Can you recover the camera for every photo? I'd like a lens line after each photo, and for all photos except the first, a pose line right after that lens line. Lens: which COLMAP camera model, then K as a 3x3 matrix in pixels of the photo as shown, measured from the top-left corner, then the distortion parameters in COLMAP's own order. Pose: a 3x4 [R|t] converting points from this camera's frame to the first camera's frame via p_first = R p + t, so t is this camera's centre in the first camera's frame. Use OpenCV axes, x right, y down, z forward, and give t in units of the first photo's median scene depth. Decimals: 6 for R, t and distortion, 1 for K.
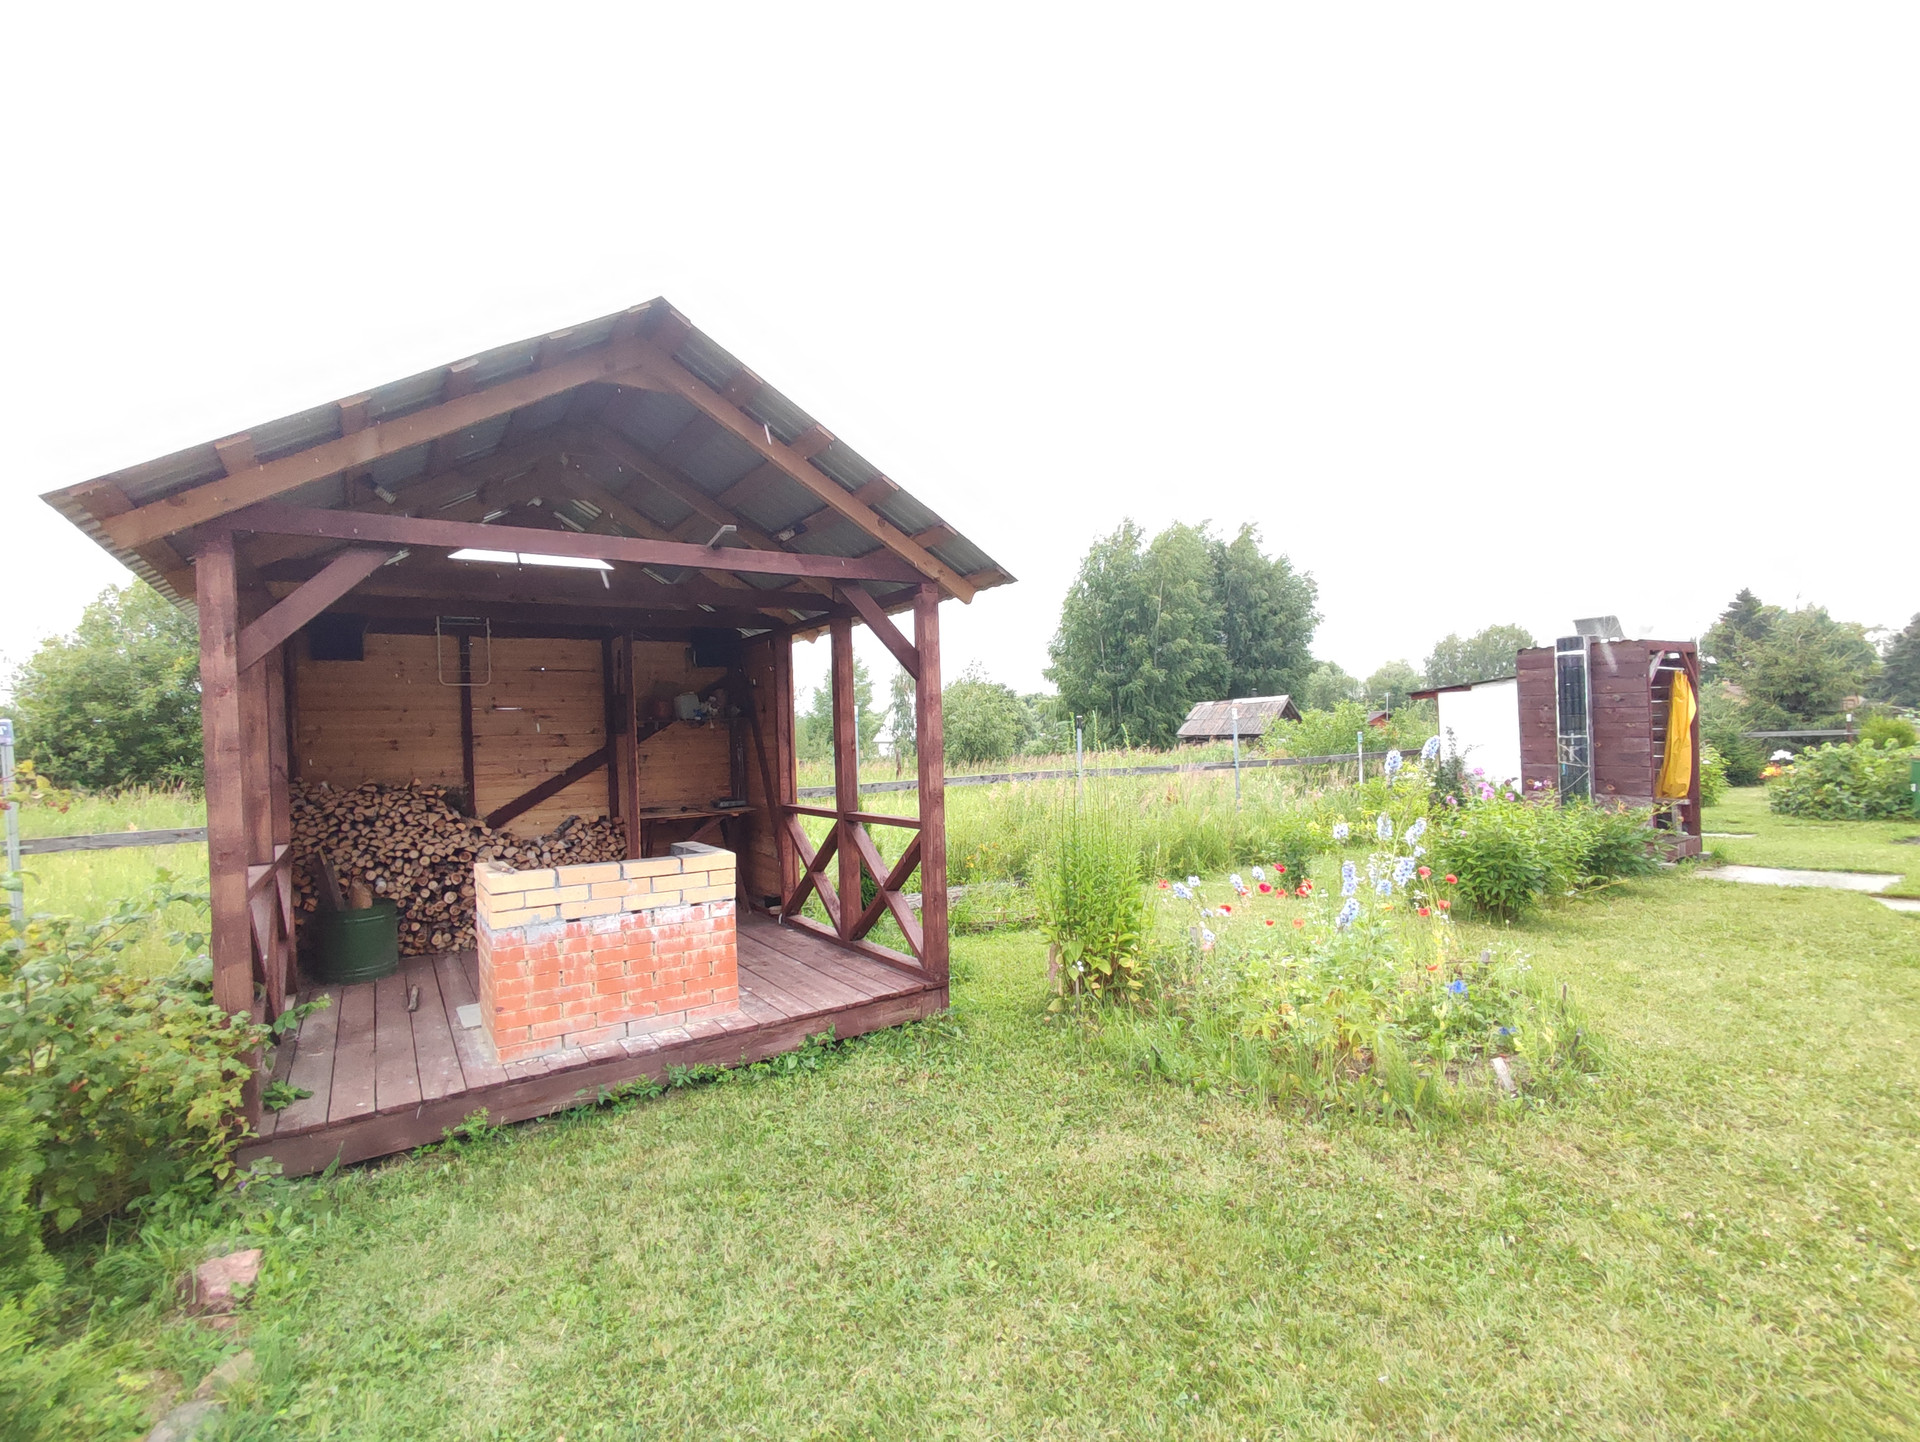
lens RADIAL K [[878.4, 0, 955.6], [0, 878.4, 720.8], [0, 0, 1]] dist [0.001744, -0.004267]
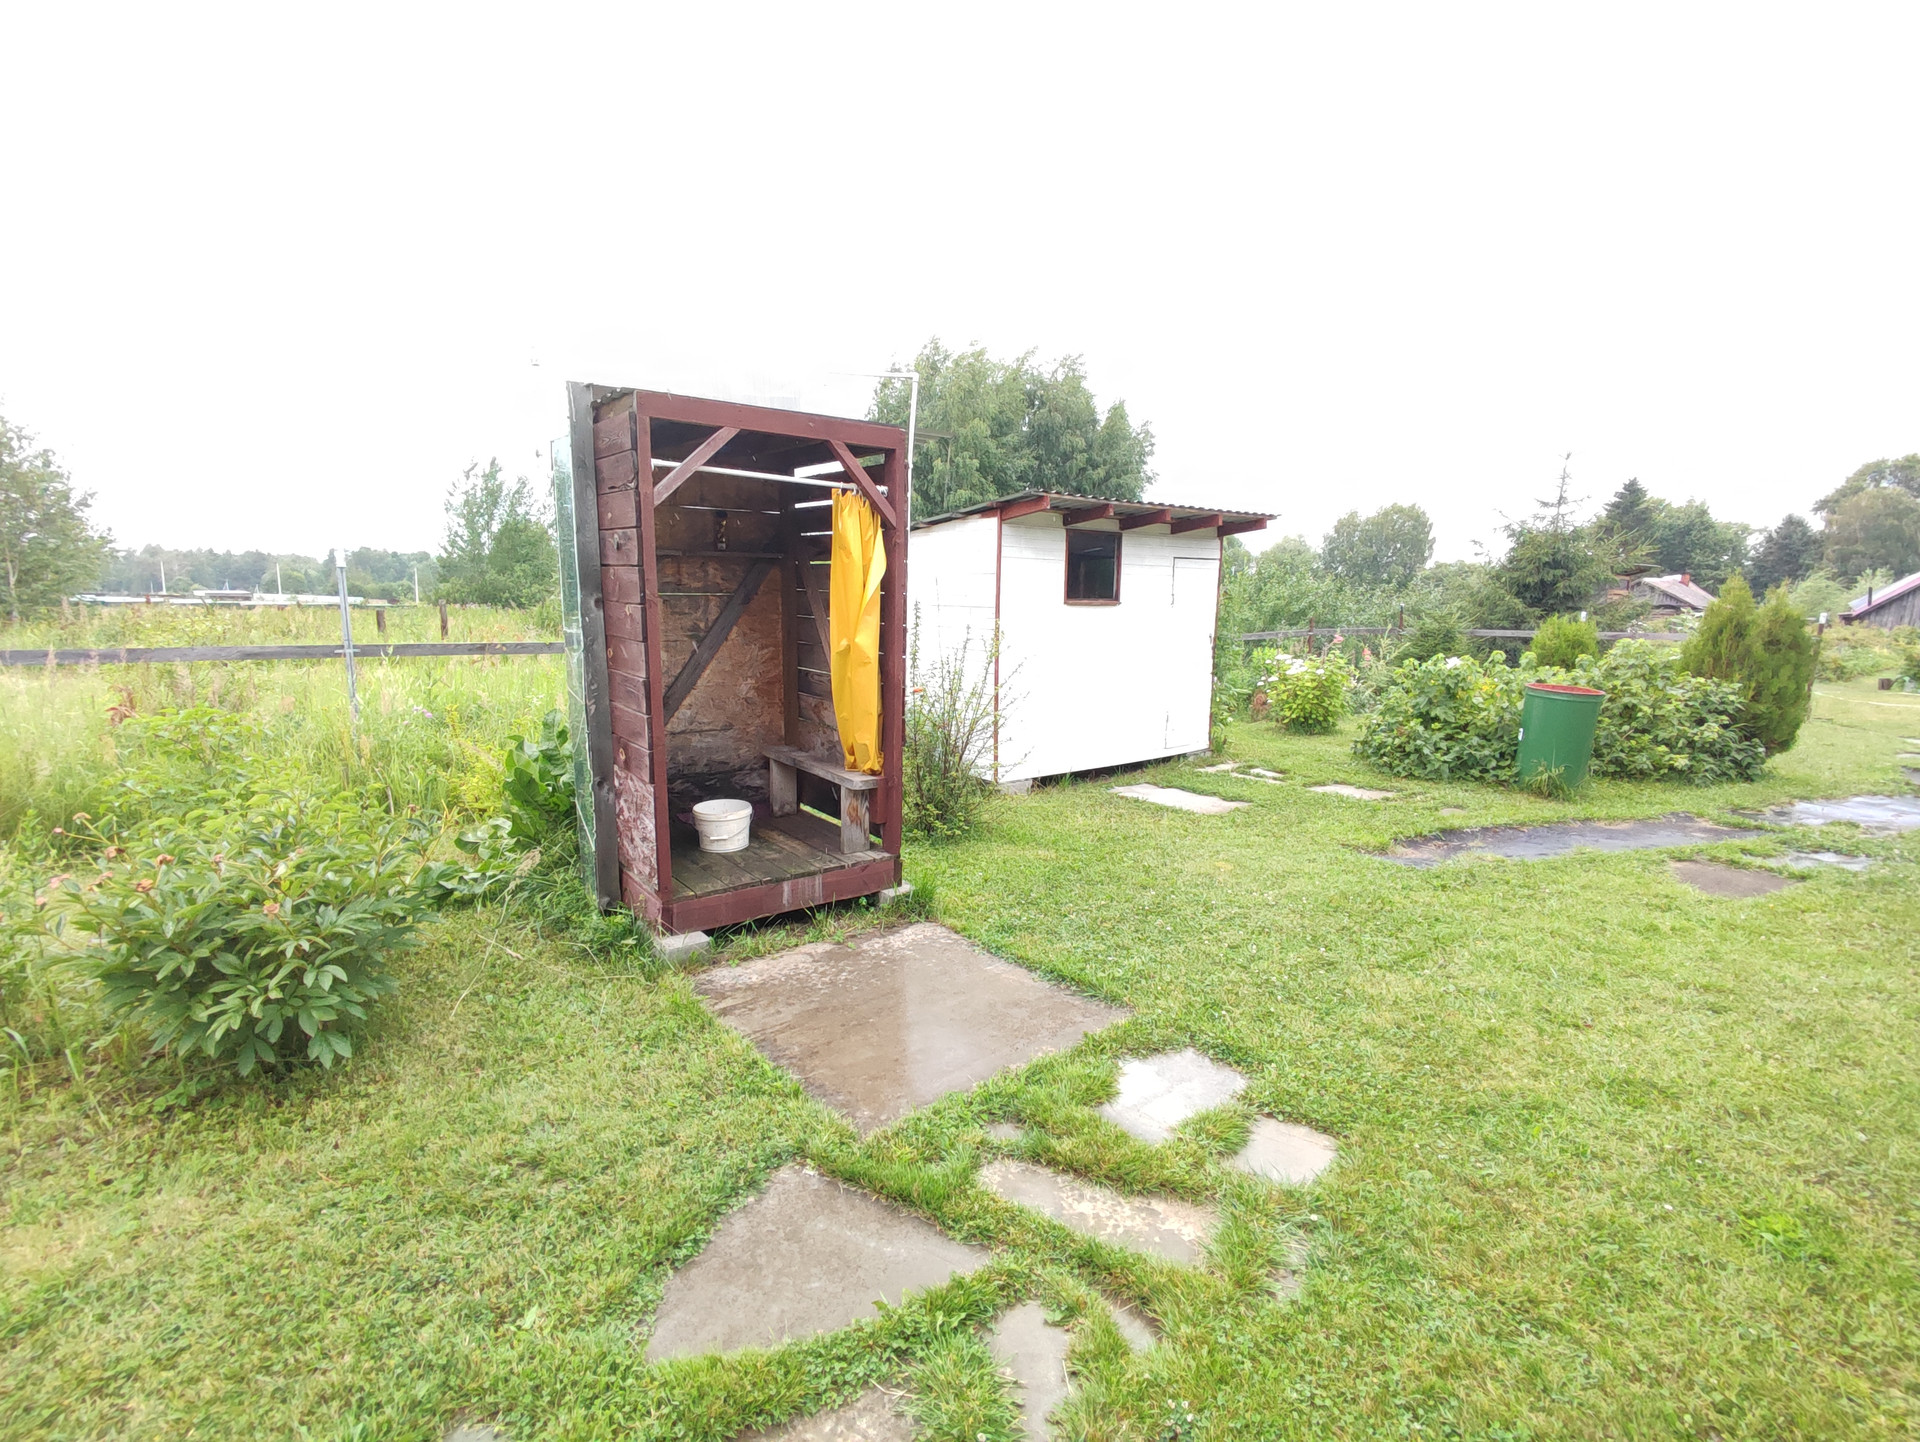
lens RADIAL K [[878.4, 0, 964.7], [0, 878.4, 732.2], [0, 0, 1]] dist [0.001744, -0.004267]
pose [[0.995251, 0.030025, 0.092592, 0.150077], [-0.045355, 0.984710, 0.168196, -0.003077], [-0.086126, -0.171597, 0.981395, 0.097702]]
